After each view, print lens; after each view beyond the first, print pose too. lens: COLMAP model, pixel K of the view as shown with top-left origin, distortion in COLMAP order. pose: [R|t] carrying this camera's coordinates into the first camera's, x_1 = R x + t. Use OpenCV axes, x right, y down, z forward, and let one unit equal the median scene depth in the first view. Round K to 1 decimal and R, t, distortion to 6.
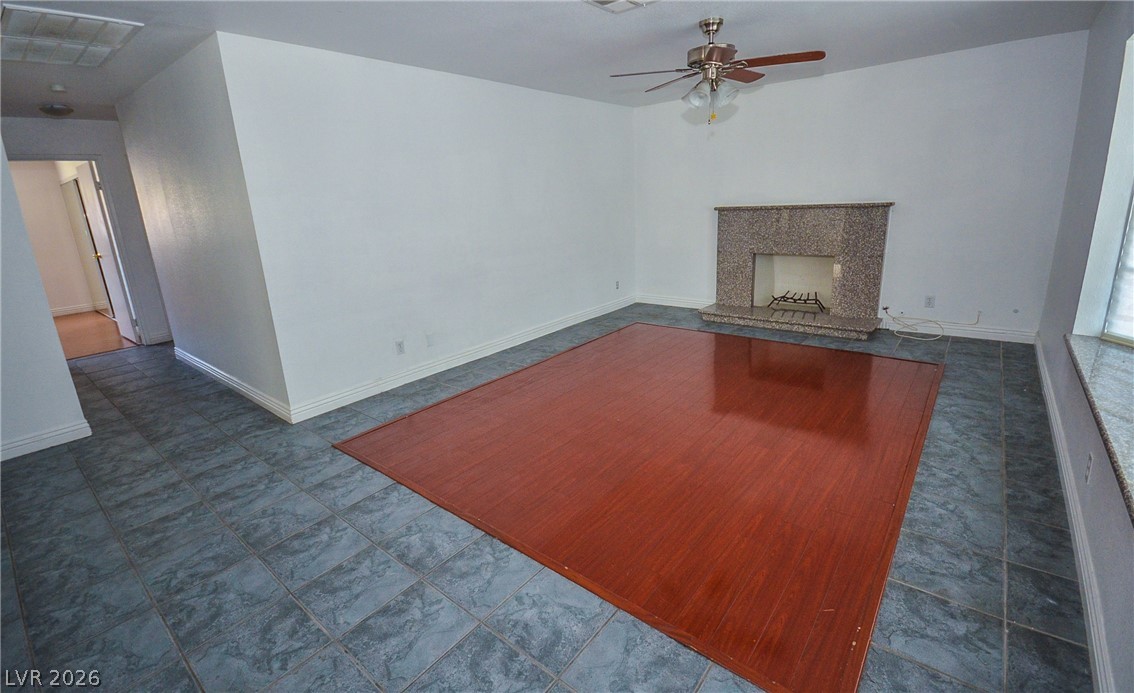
lens RADIAL K [[509.4, 0, 567.7], [0, 509.4, 328.8], [0, 0, 1]] dist [-0.001908, -0.000279]
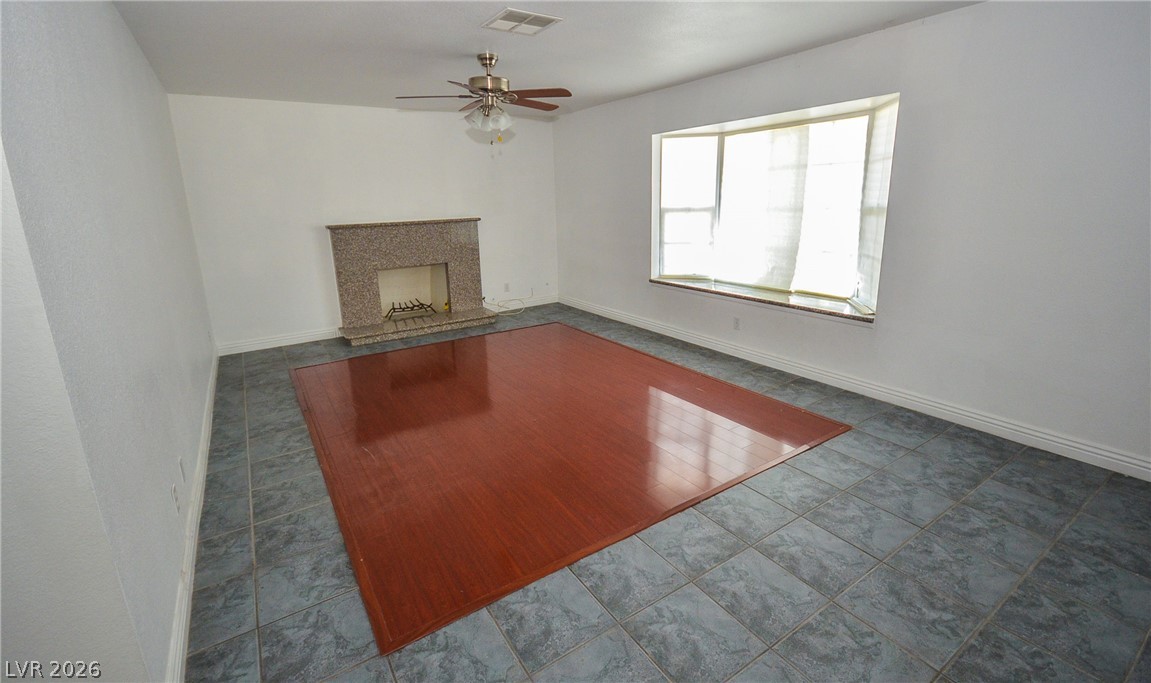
lens RADIAL K [[508.5, 0, 576.5], [0, 508.5, 312.7], [0, 0, 1]] dist [-0.000546, 0.000102]
pose [[0.291516, -0.174250, 0.940561, -0.804857], [0.253541, 0.962176, 0.099673, -0.110553], [-0.922353, 0.209414, 0.324669, 0.545238]]
